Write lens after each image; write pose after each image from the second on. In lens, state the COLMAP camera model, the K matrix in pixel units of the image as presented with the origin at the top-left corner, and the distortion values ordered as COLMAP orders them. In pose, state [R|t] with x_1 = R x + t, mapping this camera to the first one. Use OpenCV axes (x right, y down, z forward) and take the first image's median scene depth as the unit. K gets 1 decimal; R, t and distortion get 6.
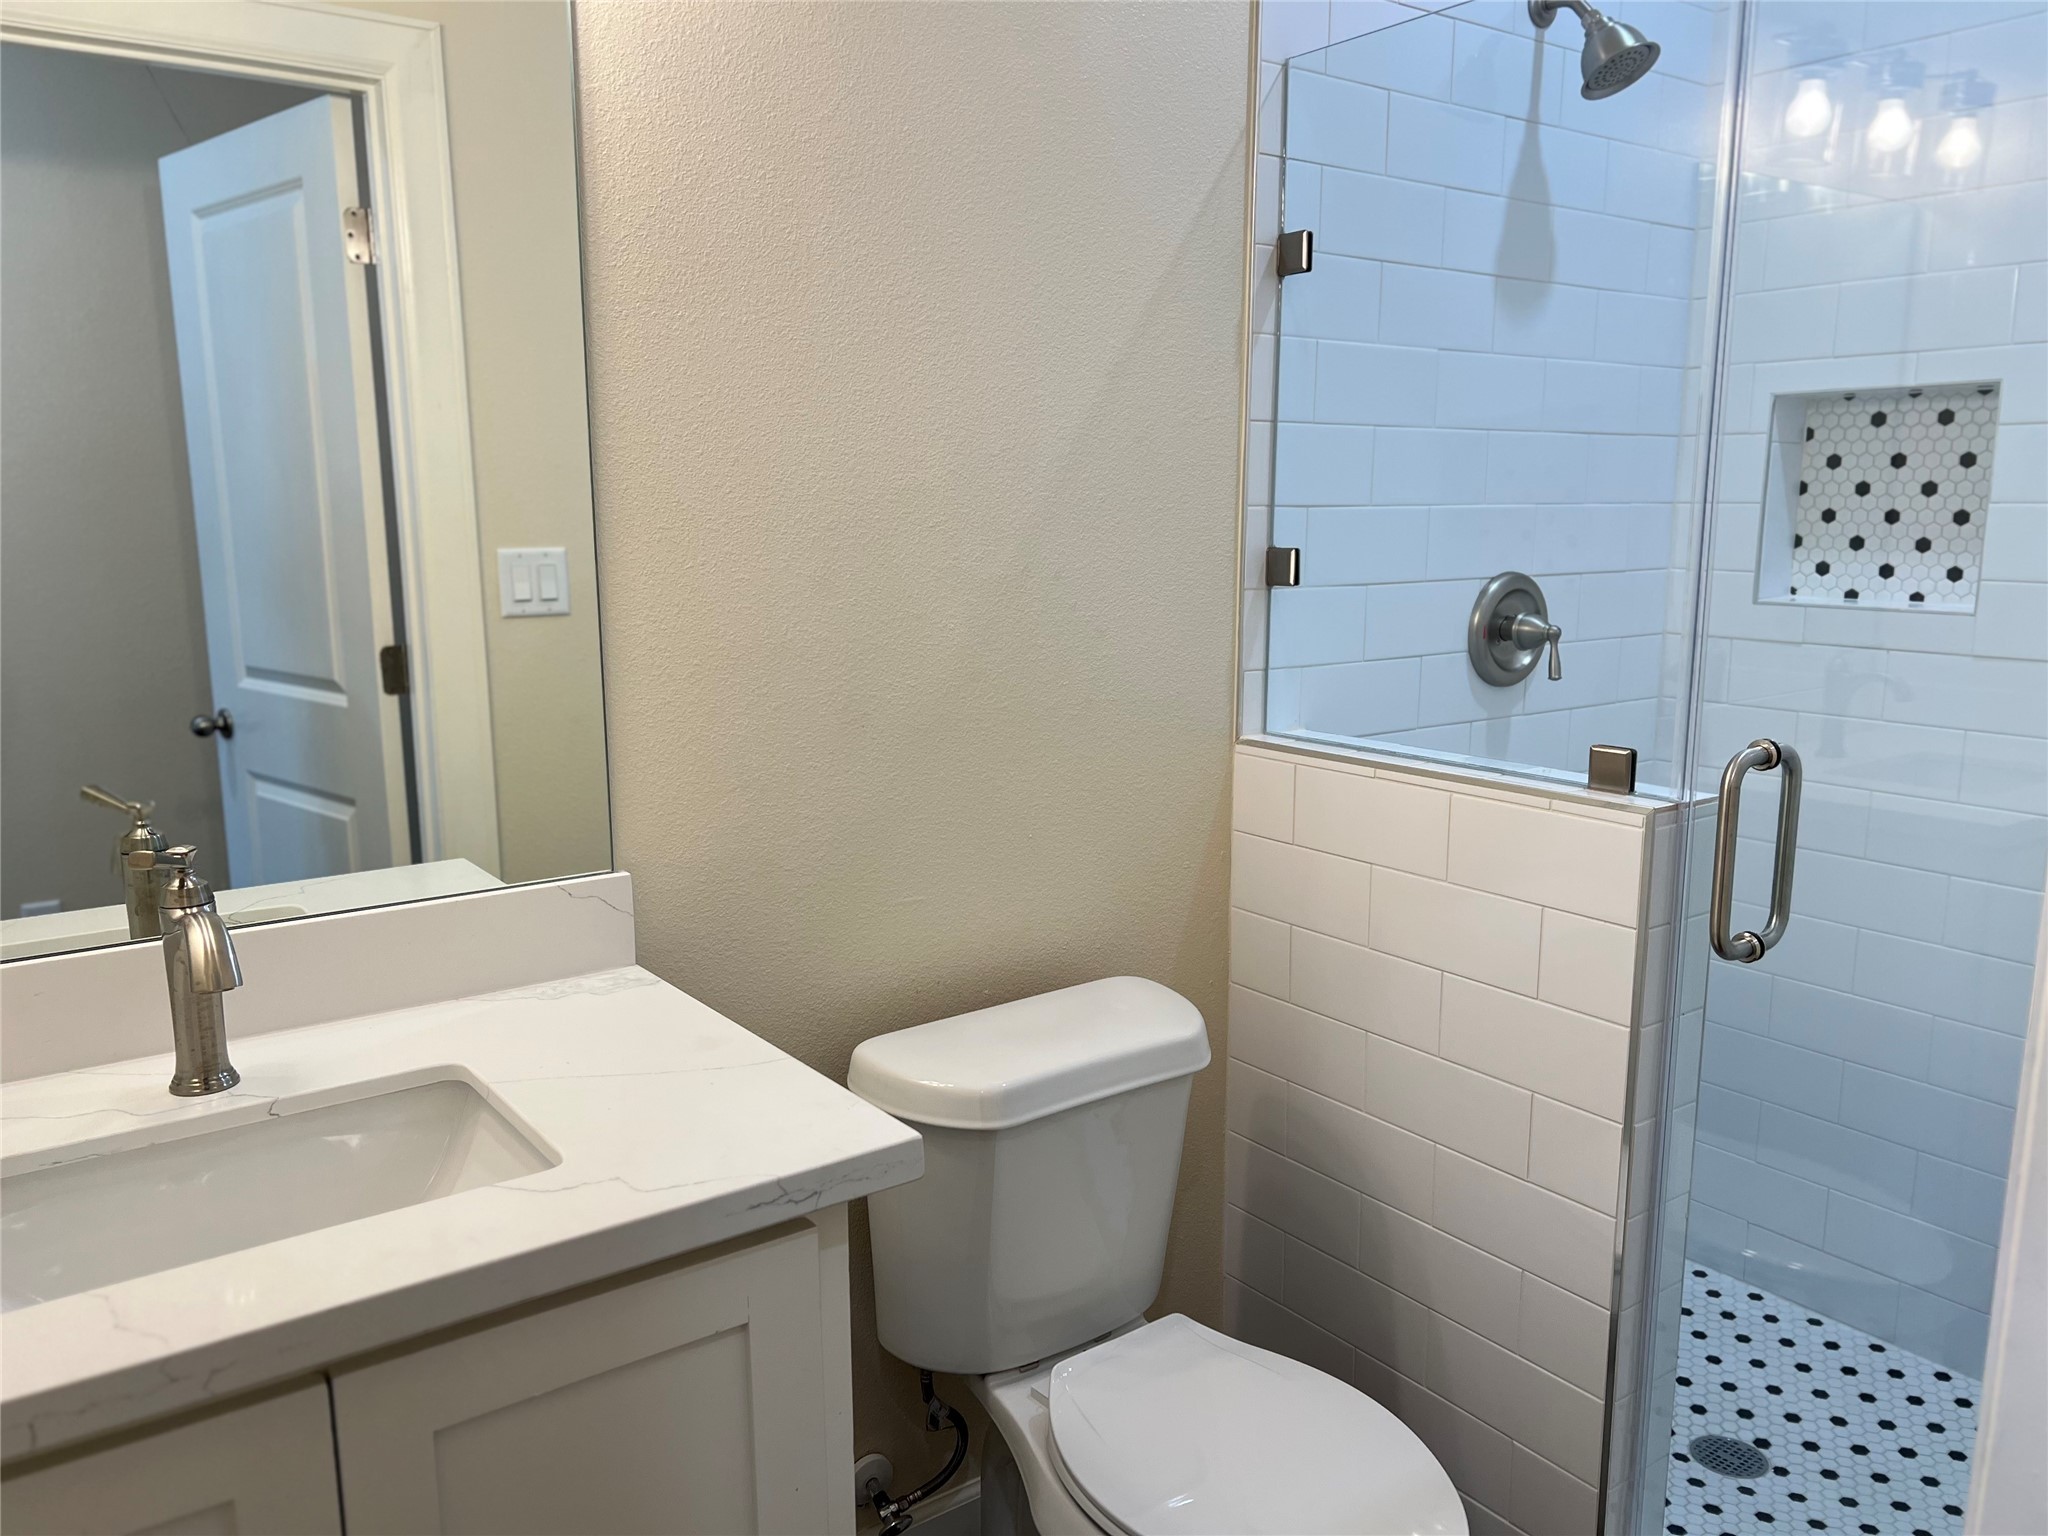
lens RADIAL K [[1529.0, 0, 1036.9], [0, 1529.0, 768.0], [0, 0, 1]] dist [0.068847, -0.085765]
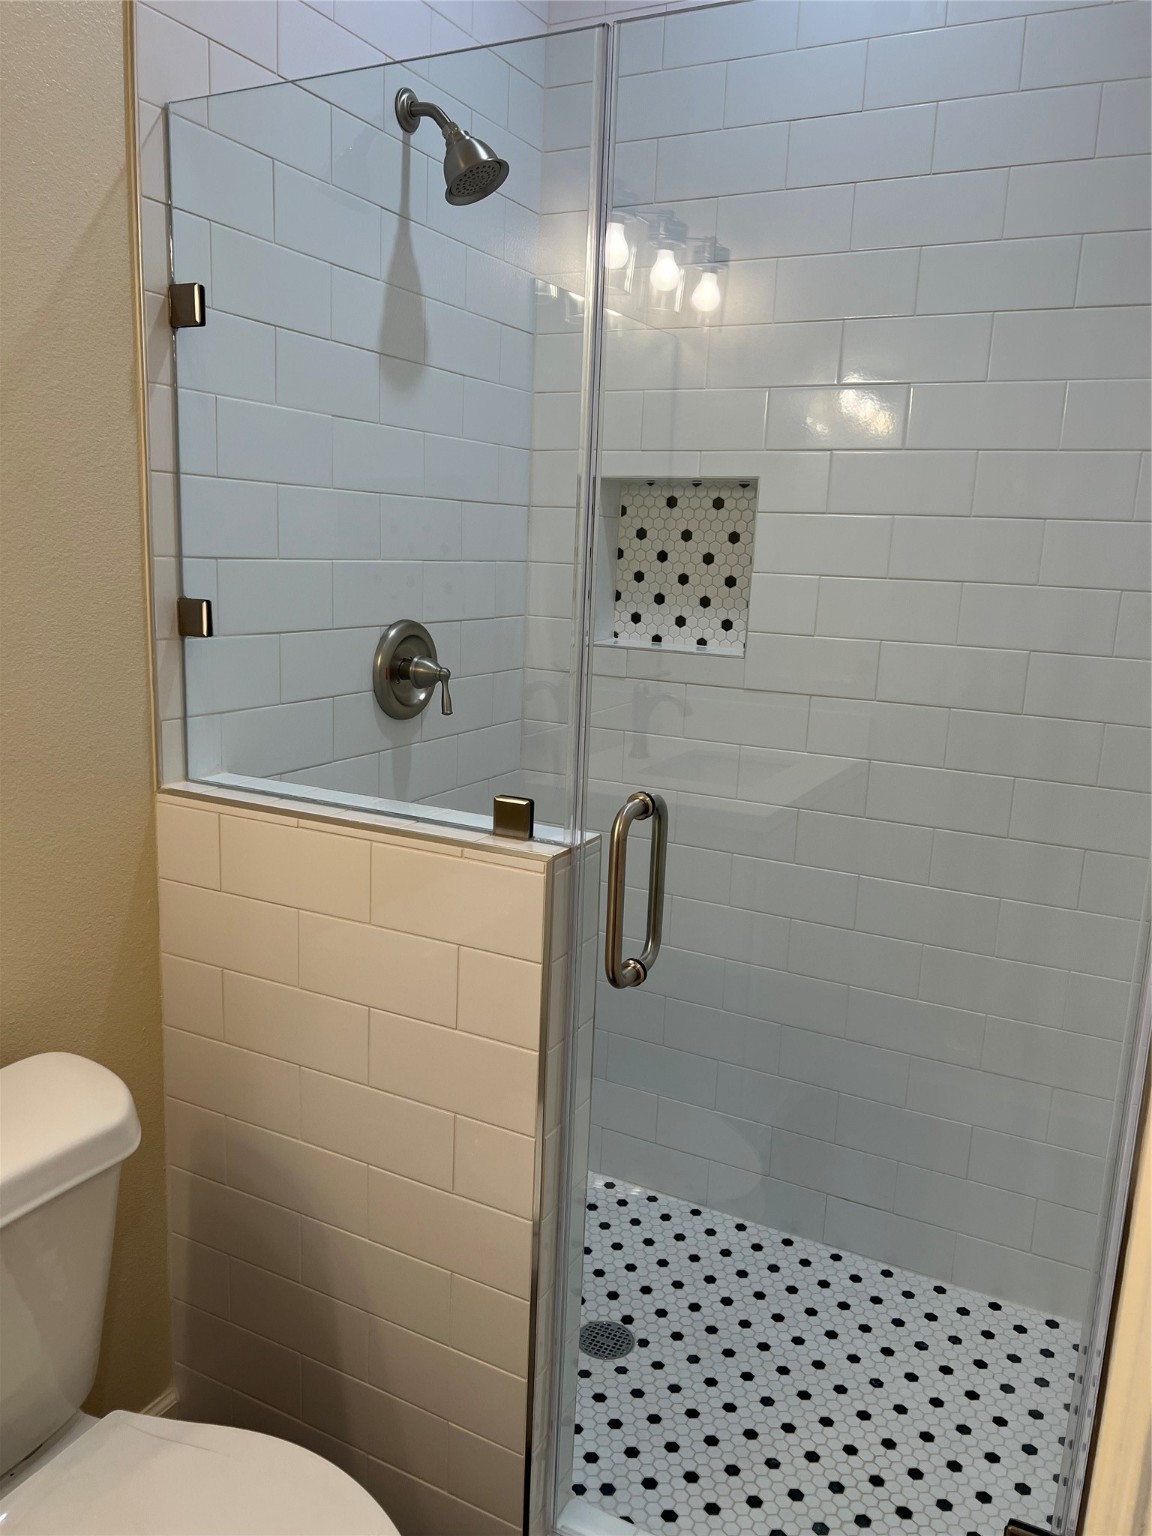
lens RADIAL K [[1165.0, 0, 577.1], [0, 1165.0, 786.6], [0, 0, 1]] dist [0.066943, -0.120288]
pose [[0.896693, -0.056669, 0.439010, 0.037591], [0.038762, 0.998014, 0.049654, -0.045805], [-0.440952, -0.027507, 0.897109, 0.176794]]
